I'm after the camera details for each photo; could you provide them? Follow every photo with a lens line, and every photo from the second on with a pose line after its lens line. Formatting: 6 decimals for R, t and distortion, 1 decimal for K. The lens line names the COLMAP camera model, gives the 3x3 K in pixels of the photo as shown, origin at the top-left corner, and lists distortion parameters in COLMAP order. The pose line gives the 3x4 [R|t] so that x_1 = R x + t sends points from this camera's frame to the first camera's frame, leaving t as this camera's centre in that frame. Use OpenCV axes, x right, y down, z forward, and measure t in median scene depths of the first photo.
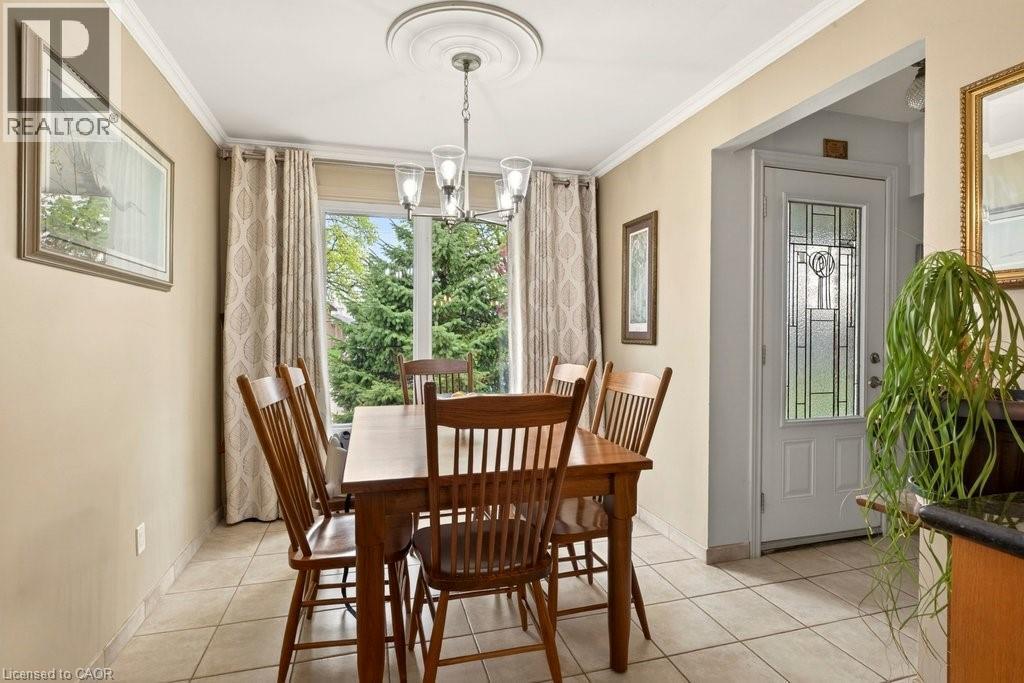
lens RADIAL K [[509.3, 0, 514.3], [0, 509.3, 336.4], [0, 0, 1]] dist [-0.002695, -0.001082]
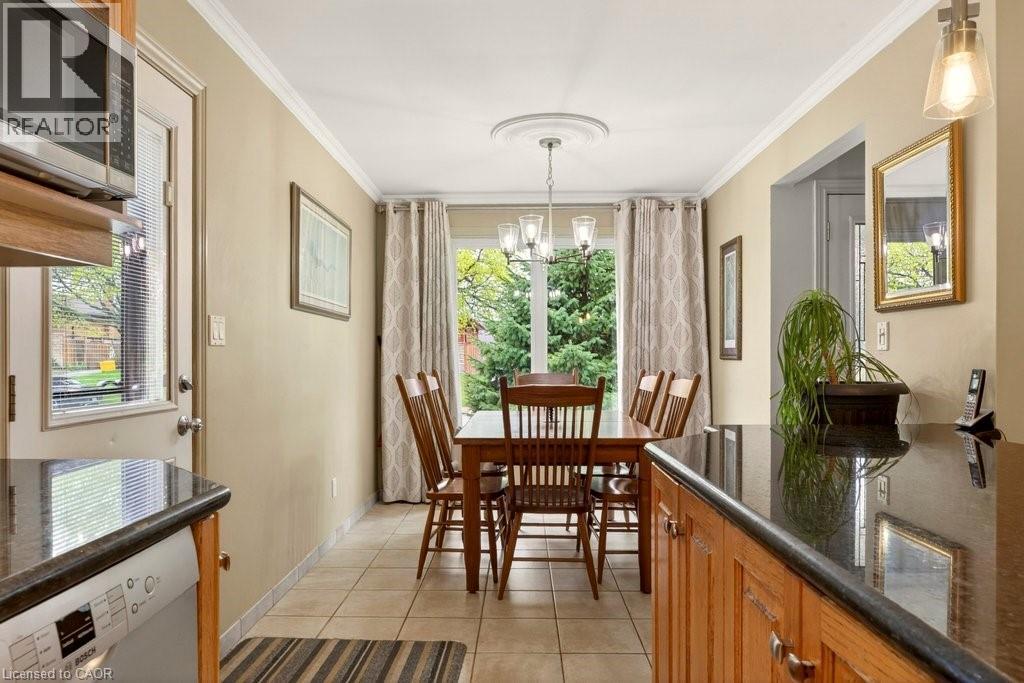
lens RADIAL K [[667.4, 0, 512.3], [0, 667.4, 349.3], [0, 0, 1]] dist [-0.005679, -0.001508]
pose [[0.955265, -0.007927, -0.295645, 0.230870], [0.002958, 0.999847, -0.017251, 0.017560], [0.295737, 0.015605, 0.955142, -0.485115]]
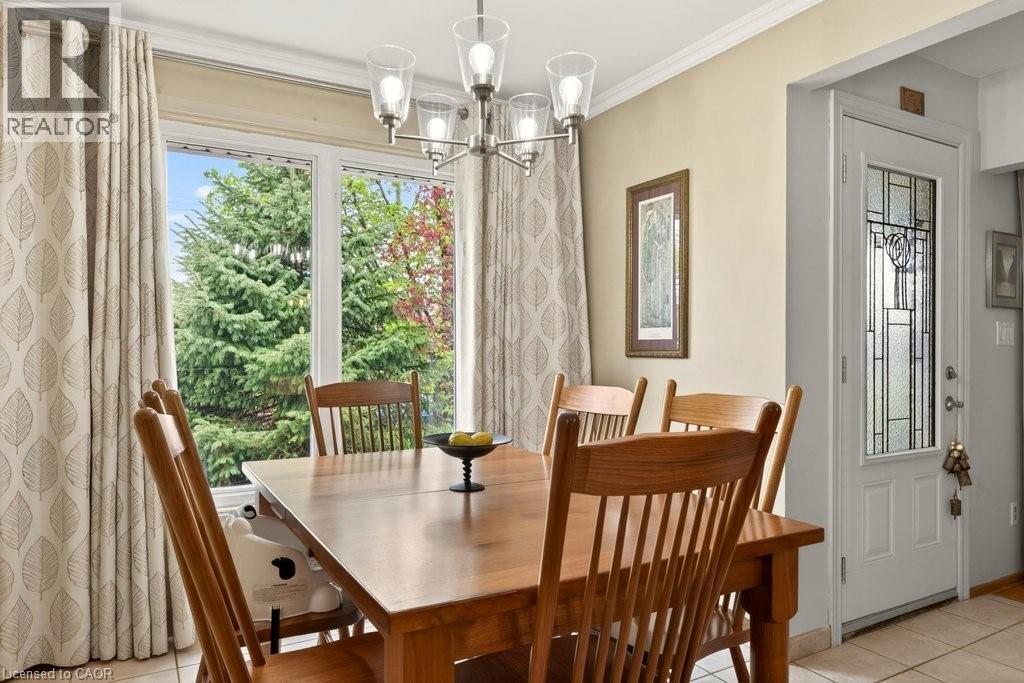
lens RADIAL K [[667.4, 0, 512.3], [0, 667.4, 349.3], [0, 0, 1]] dist [-0.005679, -0.001508]
pose [[0.971033, -0.000572, 0.238946, -0.180852], [0.002360, 0.999971, -0.007199, 0.011114], [-0.238935, 0.007555, 0.971006, 0.153525]]
